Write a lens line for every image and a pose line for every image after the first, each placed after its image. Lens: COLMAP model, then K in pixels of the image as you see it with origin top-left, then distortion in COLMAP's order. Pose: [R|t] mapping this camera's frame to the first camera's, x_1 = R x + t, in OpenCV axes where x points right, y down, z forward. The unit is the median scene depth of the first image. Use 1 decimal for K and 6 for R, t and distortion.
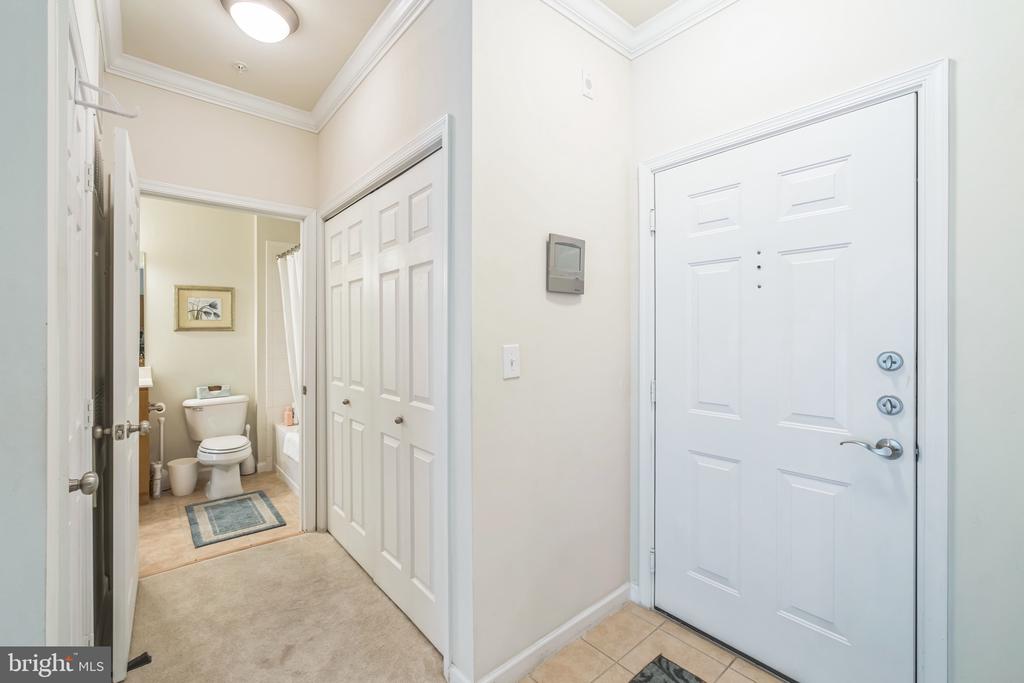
lens RADIAL K [[438.7, 0, 518.8], [0, 438.7, 335.4], [0, 0, 1]] dist [-0.012749, 0.004721]
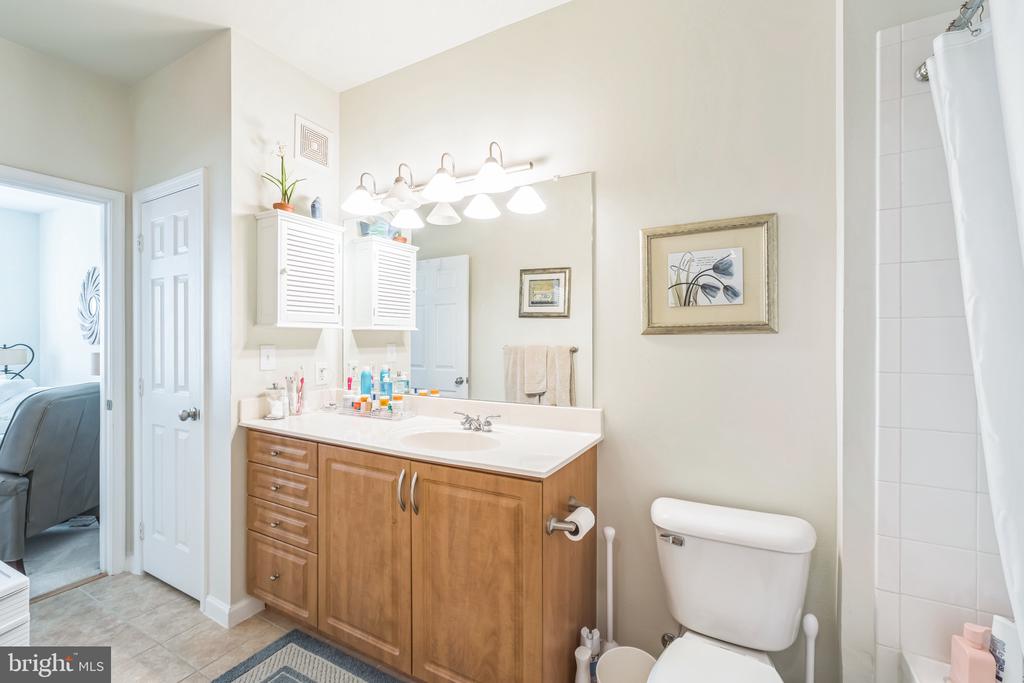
lens RADIAL K [[438.7, 0, 517.2], [0, 438.7, 338.6], [0, 0, 1]] dist [-0.012749, 0.004721]
pose [[0.352798, 0.002932, -0.935695, -0.403047], [0.000543, 0.999994, 0.003338, -0.006792], [0.935700, -0.001685, 0.352794, 0.696302]]
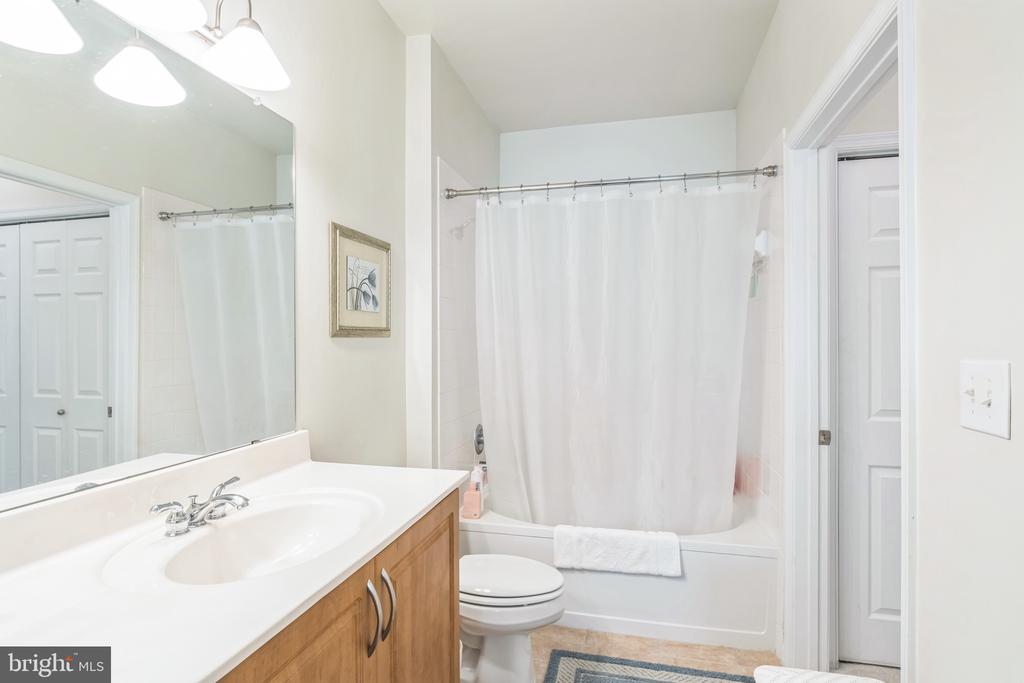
lens RADIAL K [[510.6, 0, 517.9], [0, 510.6, 340.5], [0, 0, 1]] dist [-0.001786, -0.000131]
pose [[0.807474, 0.004004, 0.589889, -0.892566], [-0.004999, 0.999988, 0.000055, -0.006778], [-0.589881, -0.002994, 0.807484, 0.496293]]
